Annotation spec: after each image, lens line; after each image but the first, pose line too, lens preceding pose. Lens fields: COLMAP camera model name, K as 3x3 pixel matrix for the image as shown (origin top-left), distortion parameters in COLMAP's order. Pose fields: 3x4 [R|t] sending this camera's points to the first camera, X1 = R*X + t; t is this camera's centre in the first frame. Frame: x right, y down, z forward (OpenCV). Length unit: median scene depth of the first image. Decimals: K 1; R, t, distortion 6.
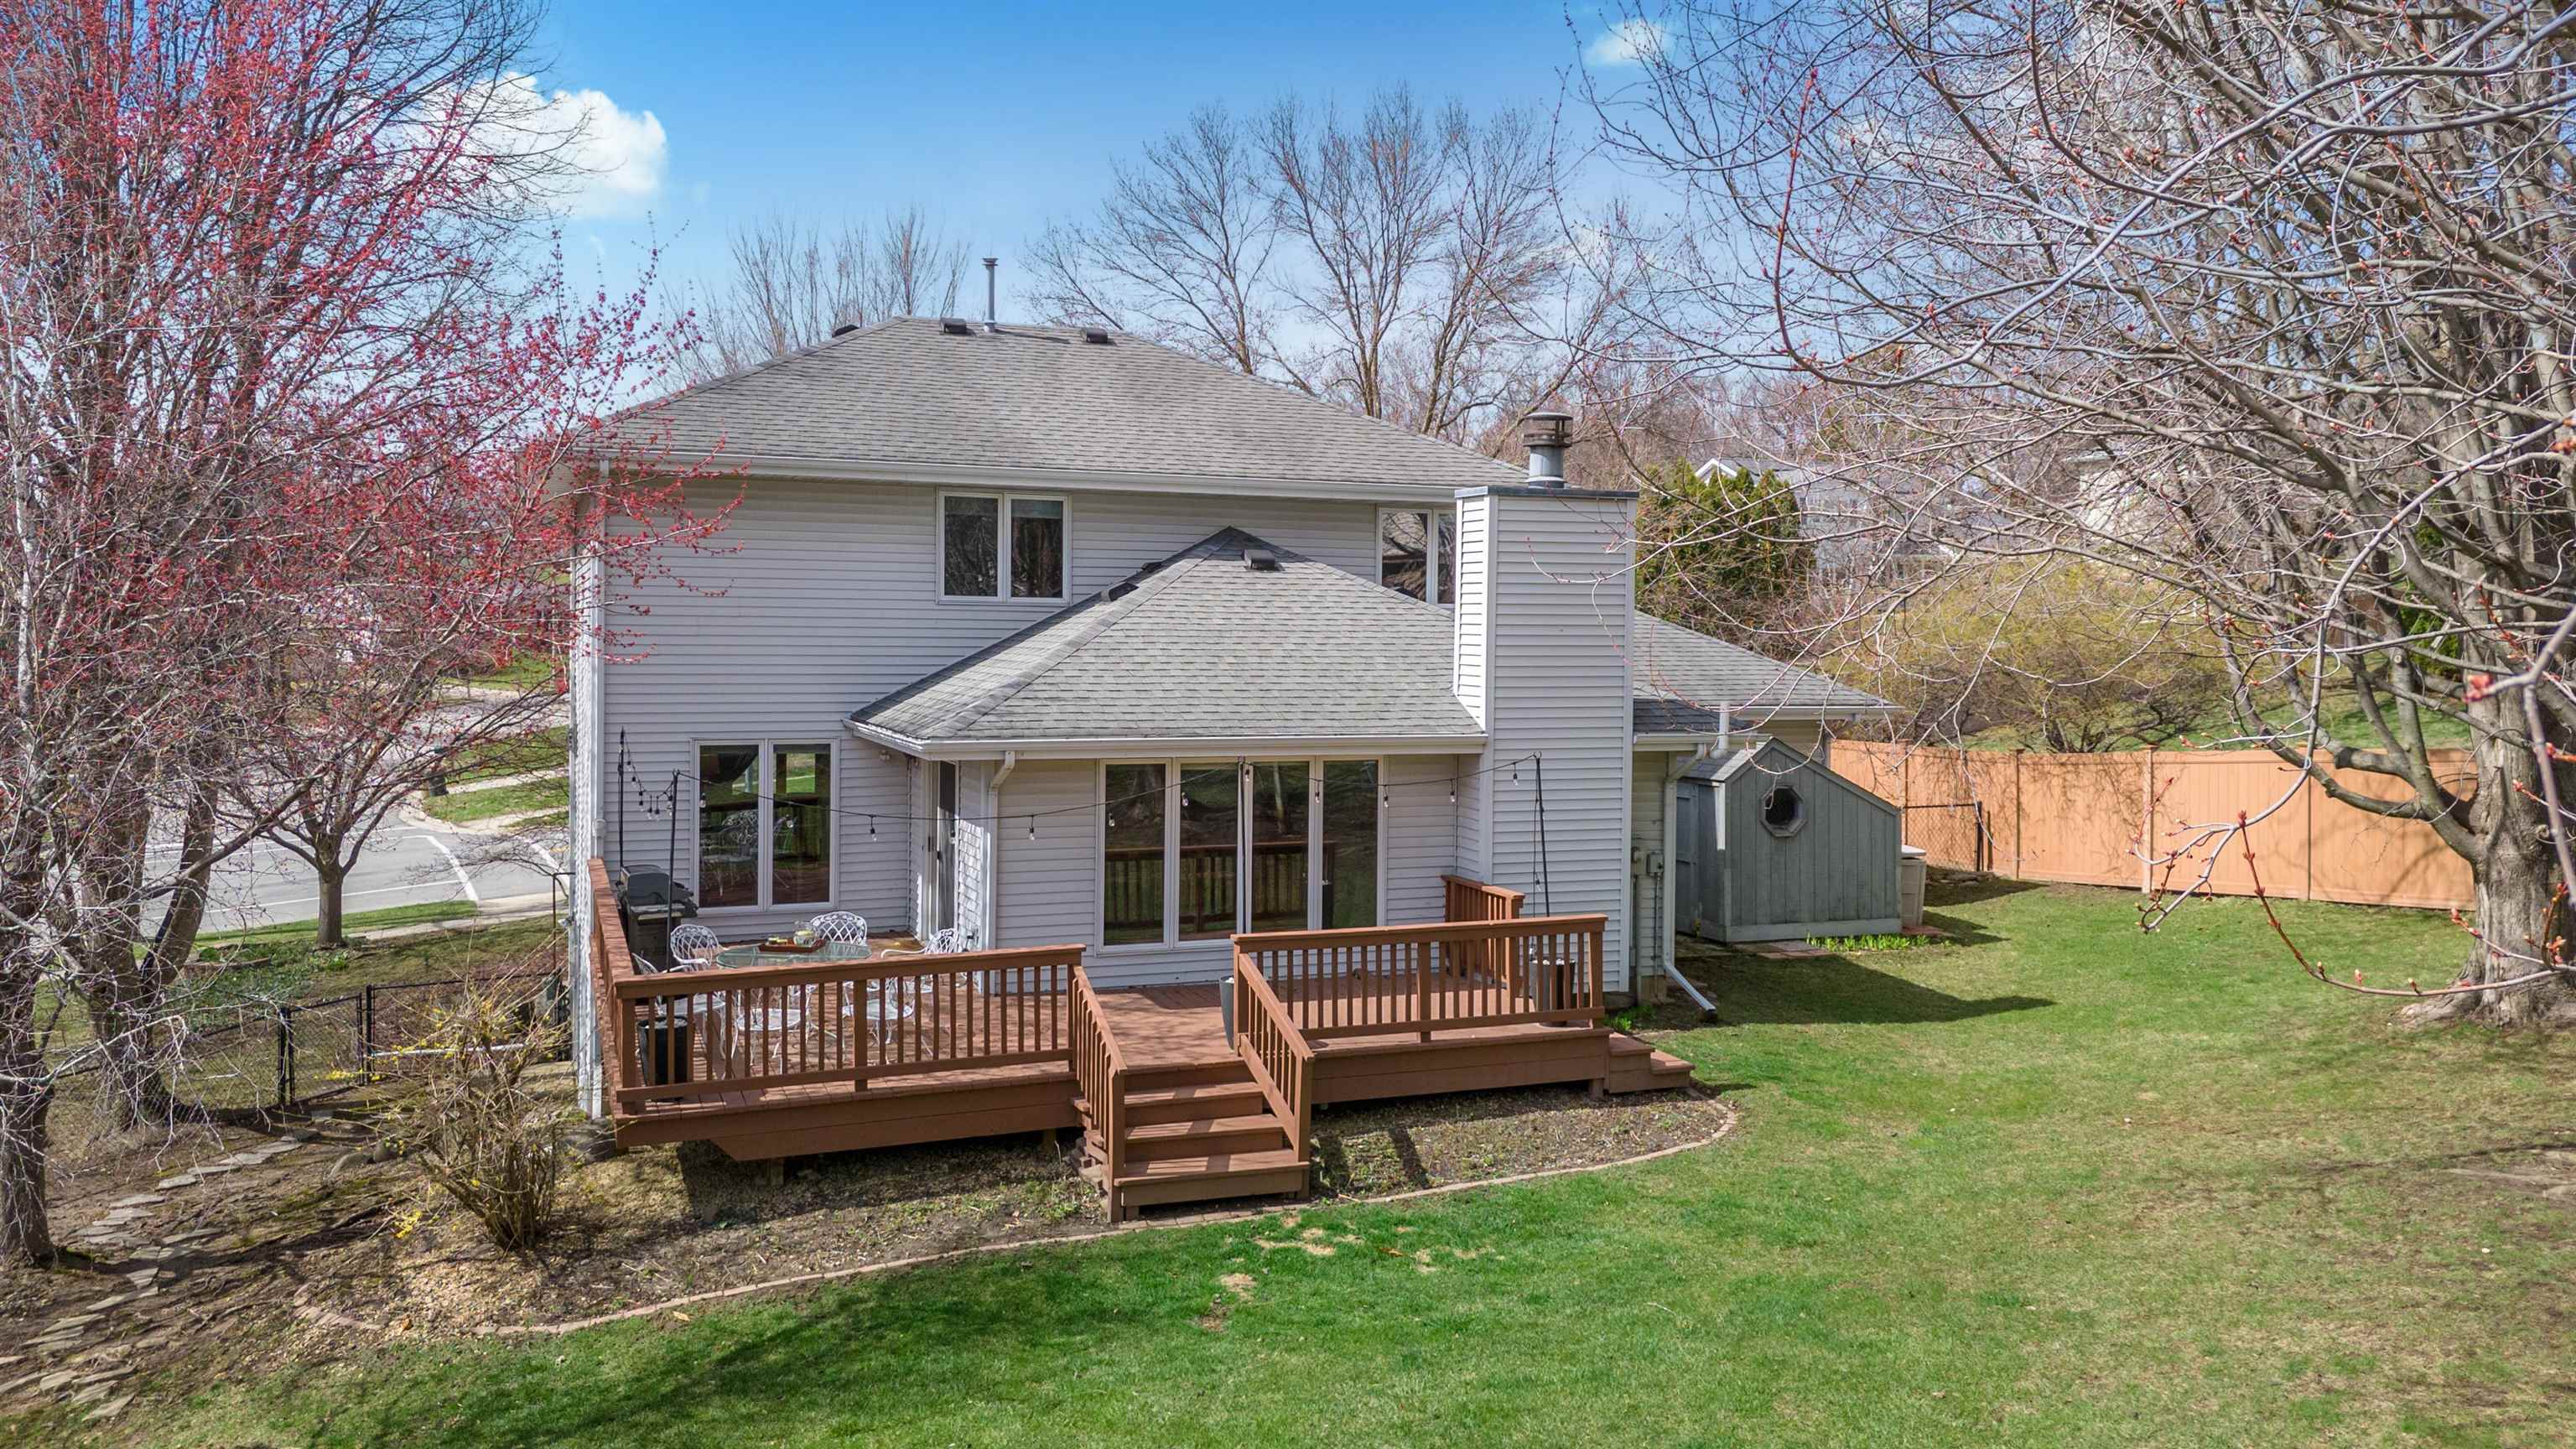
lens RADIAL K [[1937.6, 0, 1218.0], [0, 1937.6, 655.1], [0, 0, 1]] dist [0.084085, -0.065530]
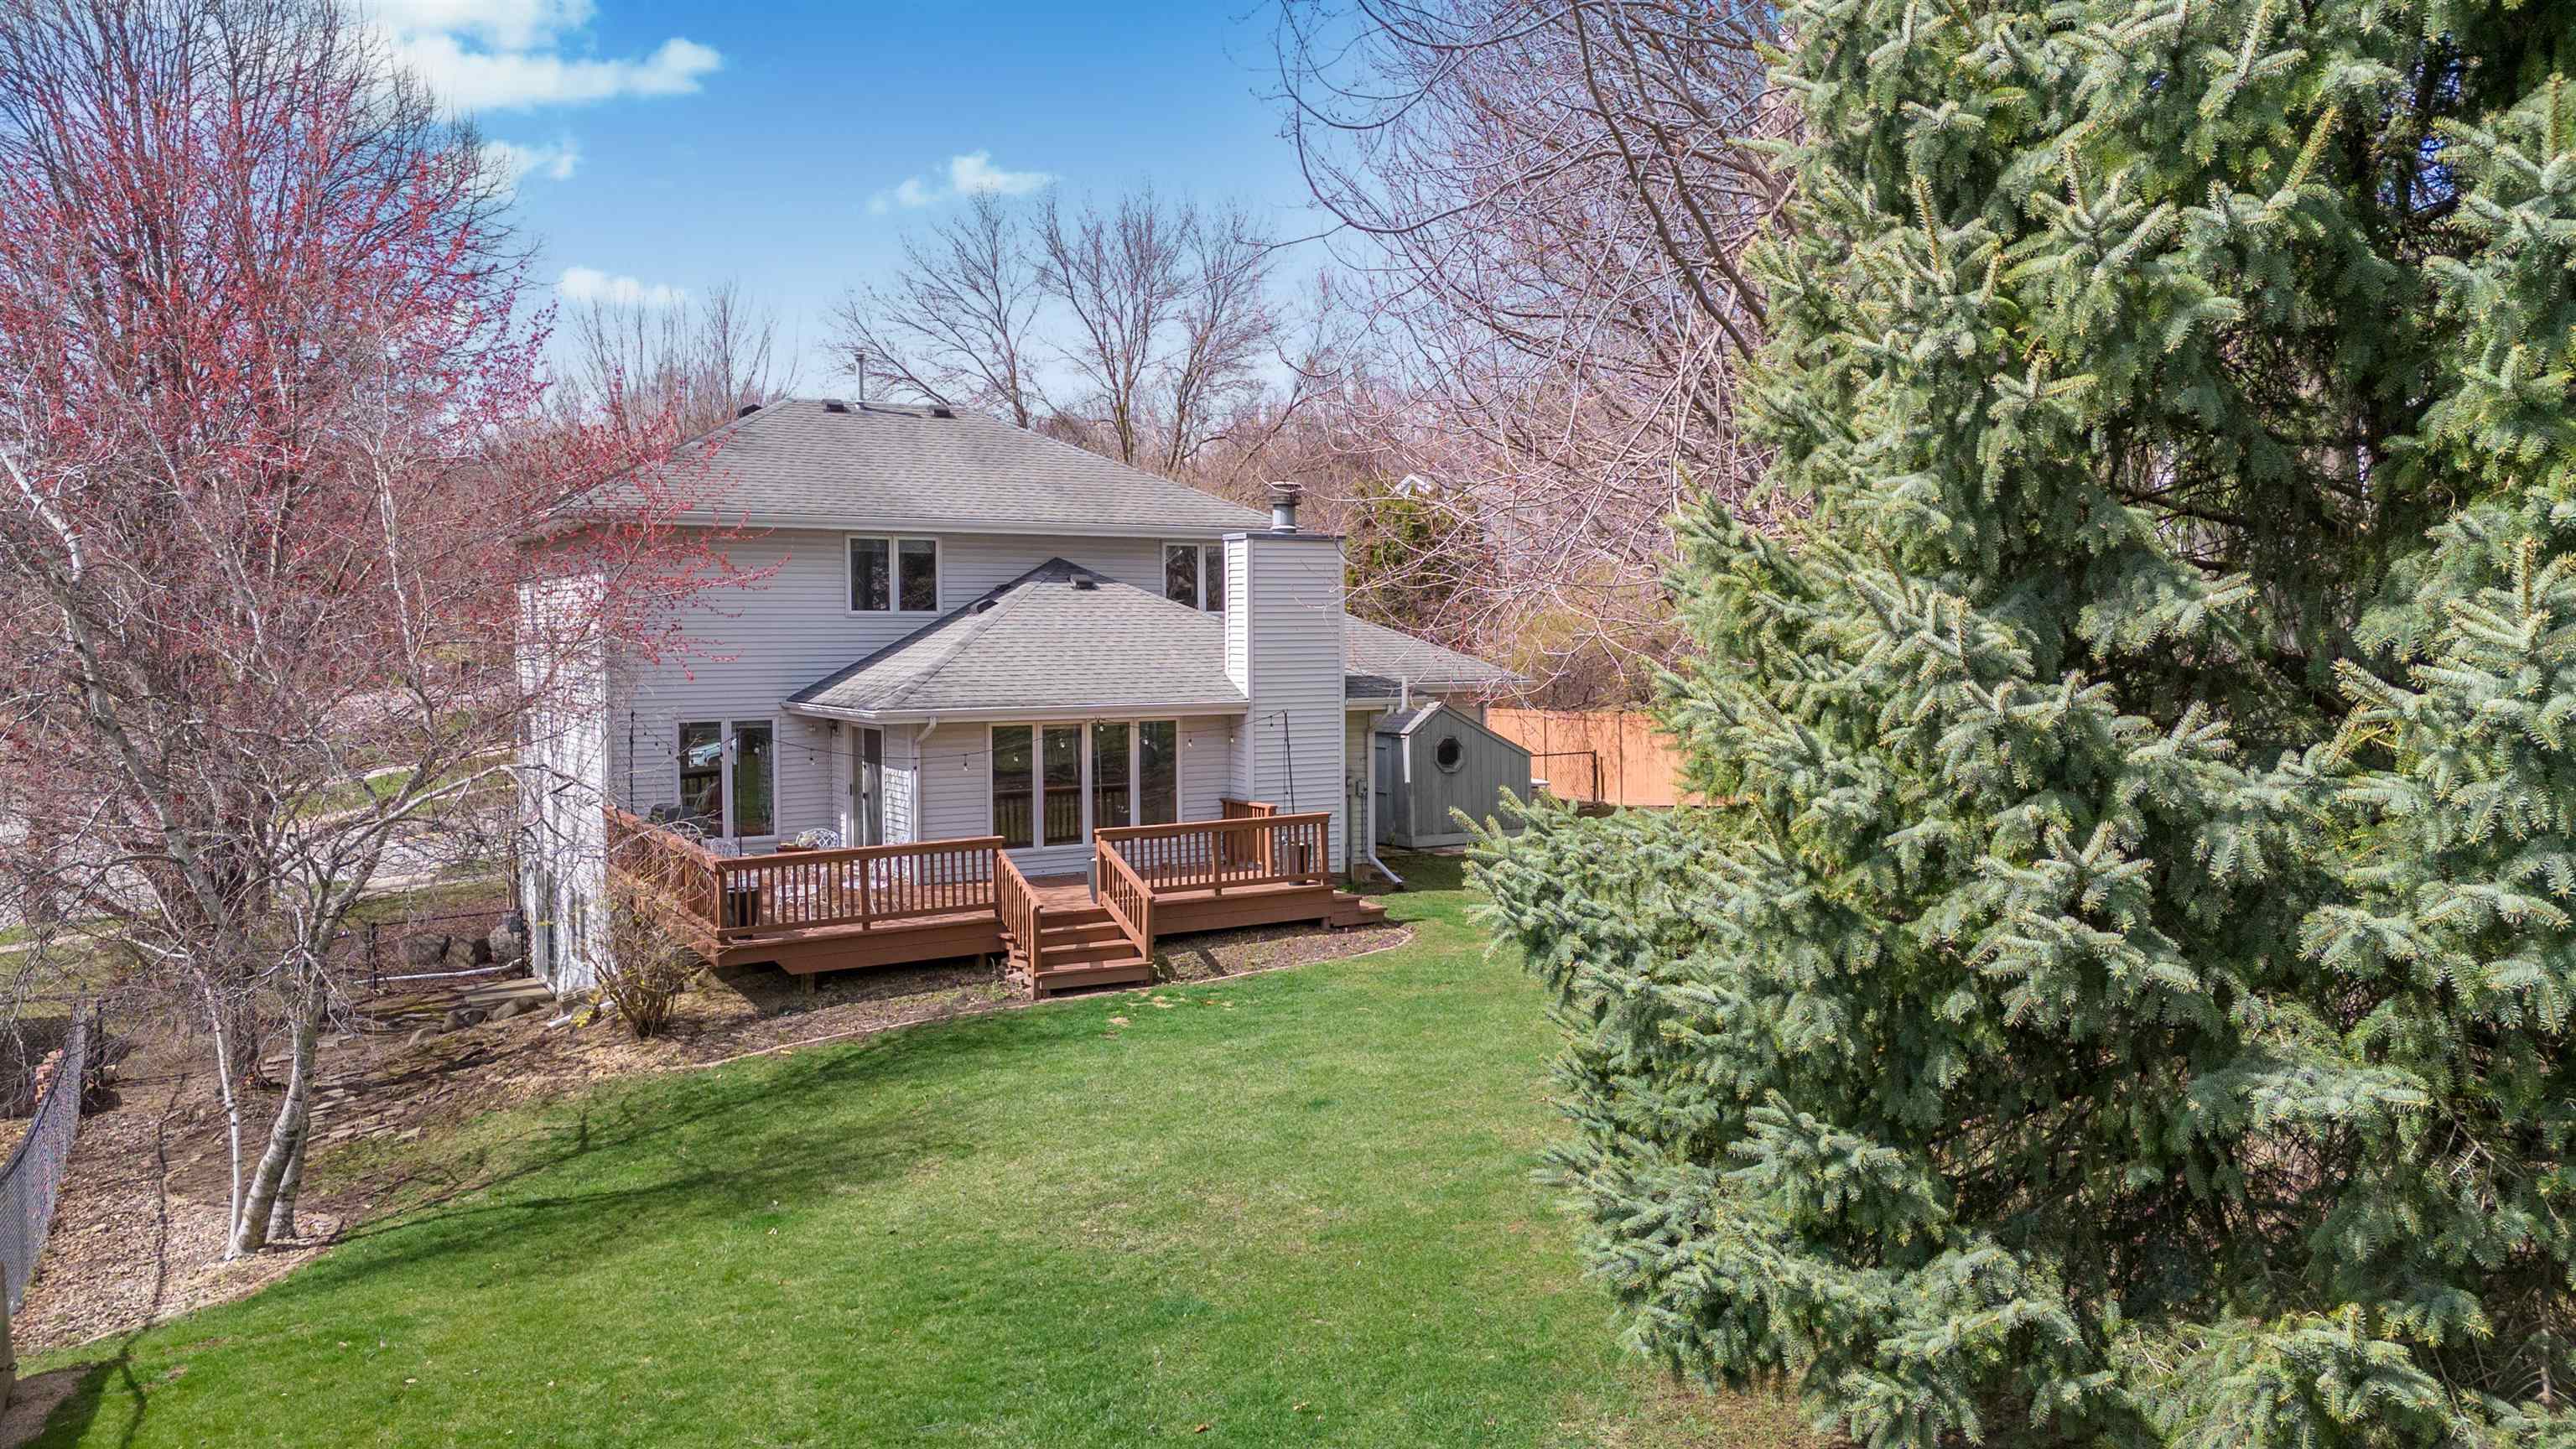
lens RADIAL K [[1949.5, 0, 1282.1], [0, 1949.5, 710.5], [0, 0, 1]] dist [0.005536, 0.001786]
pose [[0.984064, -0.022902, 0.176336, -0.098674], [0.018027, 0.999411, 0.029197, 0.005688], [-0.176901, -0.025553, 0.983897, -0.464167]]
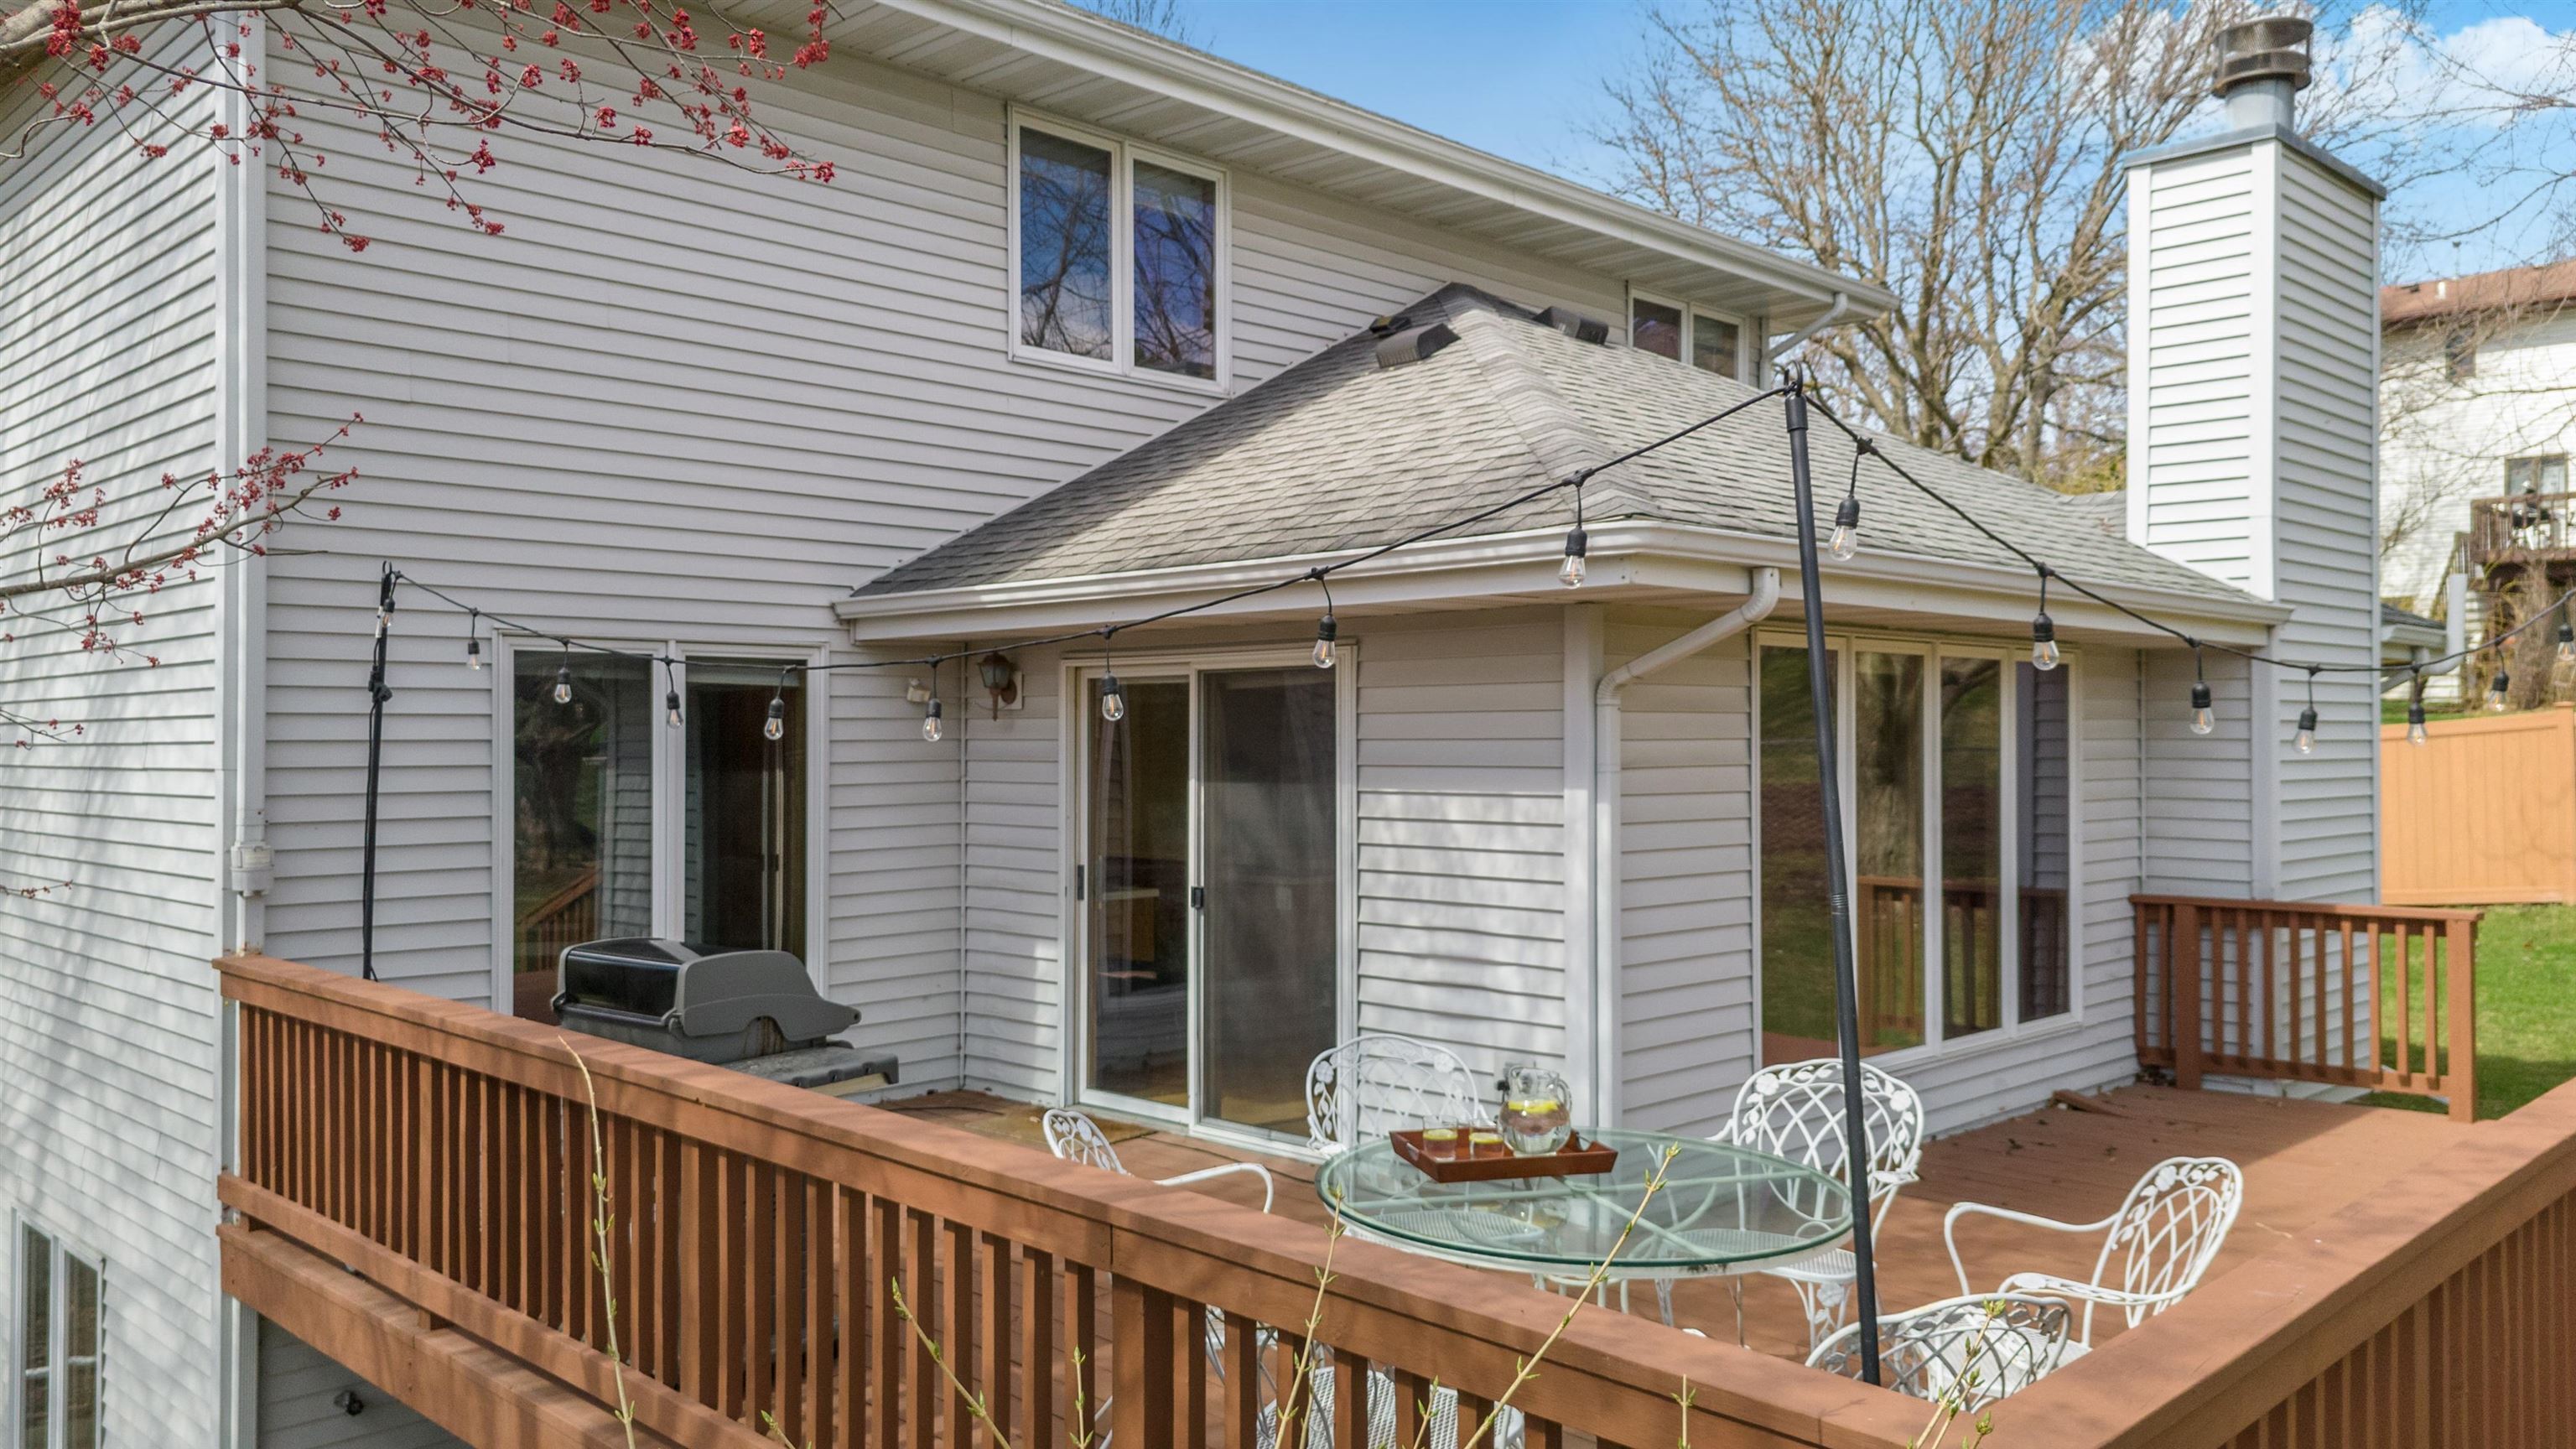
lens RADIAL K [[1937.6, 0, 1243.0], [0, 1937.6, 699.0], [0, 0, 1]] dist [0.084085, -0.065530]
pose [[0.907467, -0.000958, 0.420123, -0.326222], [0.015103, 0.999425, -0.030343, 0.077078], [-0.419853, 0.033880, 0.906960, 0.647487]]
